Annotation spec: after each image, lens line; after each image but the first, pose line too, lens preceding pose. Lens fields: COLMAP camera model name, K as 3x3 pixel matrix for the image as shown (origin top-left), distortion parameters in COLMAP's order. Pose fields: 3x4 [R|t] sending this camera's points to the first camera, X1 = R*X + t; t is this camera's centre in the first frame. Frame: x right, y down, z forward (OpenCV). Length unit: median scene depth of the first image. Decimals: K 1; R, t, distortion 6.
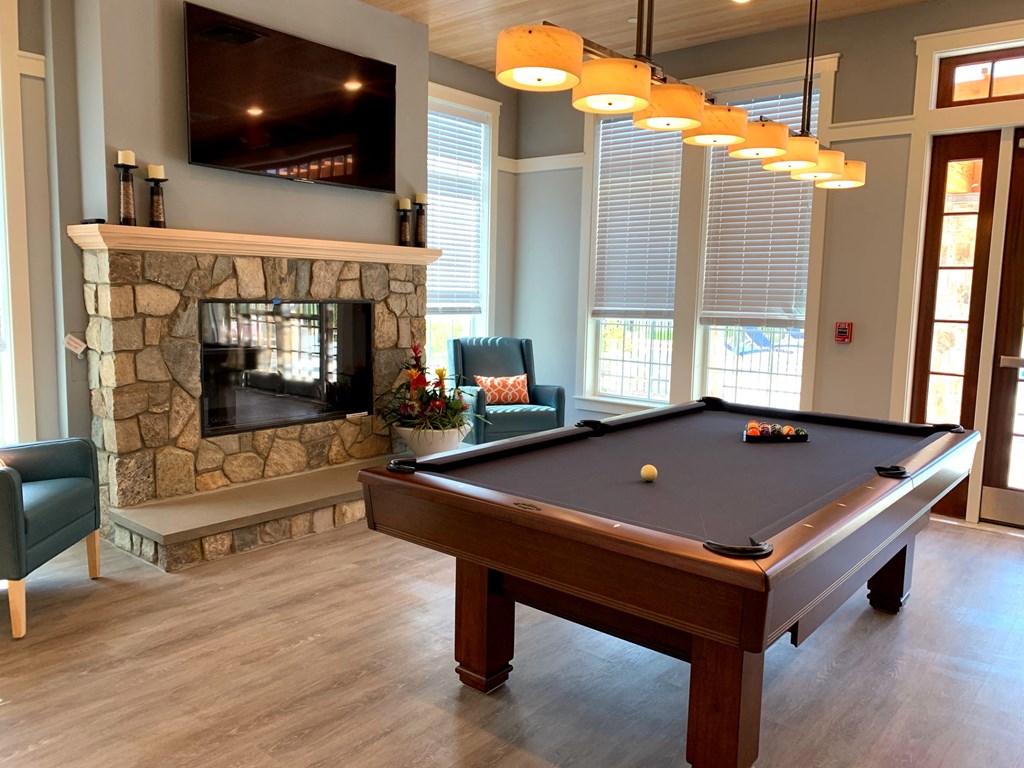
lens RADIAL K [[783.1, 0, 512.4], [0, 783.1, 385.7], [0, 0, 1]] dist [0.031619, -0.034062]
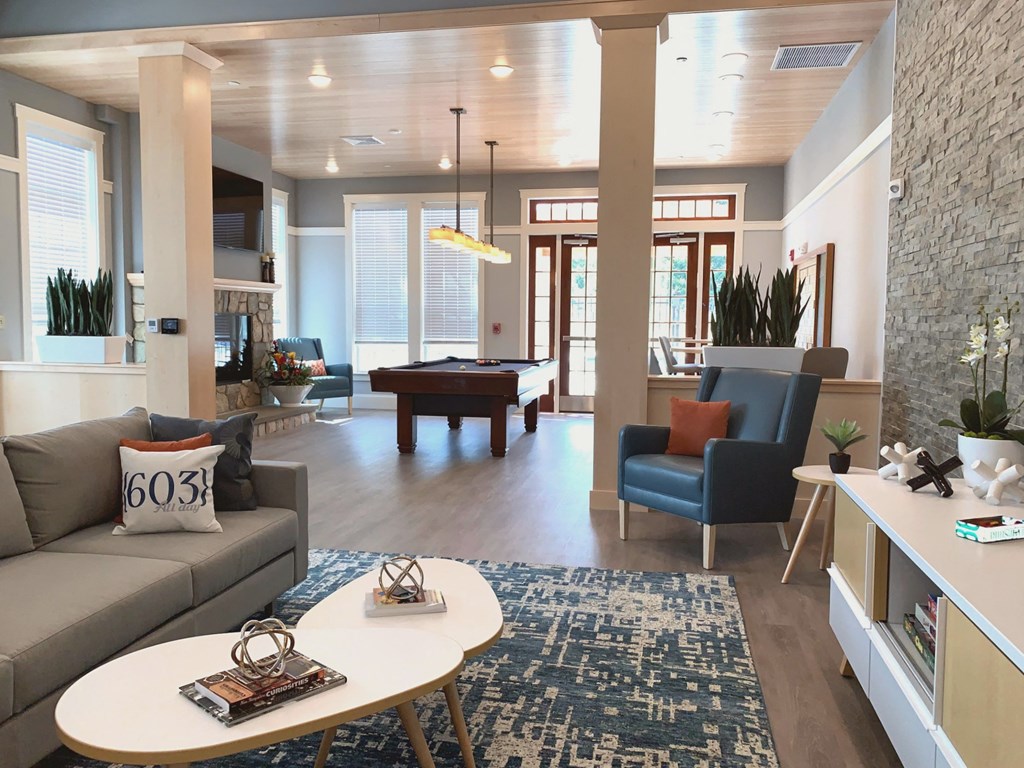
lens RADIAL K [[783.1, 0, 512.6], [0, 783.1, 381.9], [0, 0, 1]] dist [0.031619, -0.034062]
pose [[0.880824, -0.047966, 0.471007, -0.496759], [0.062163, 0.997959, -0.014622, 0.101005], [-0.469345, 0.042159, 0.882008, -0.788468]]
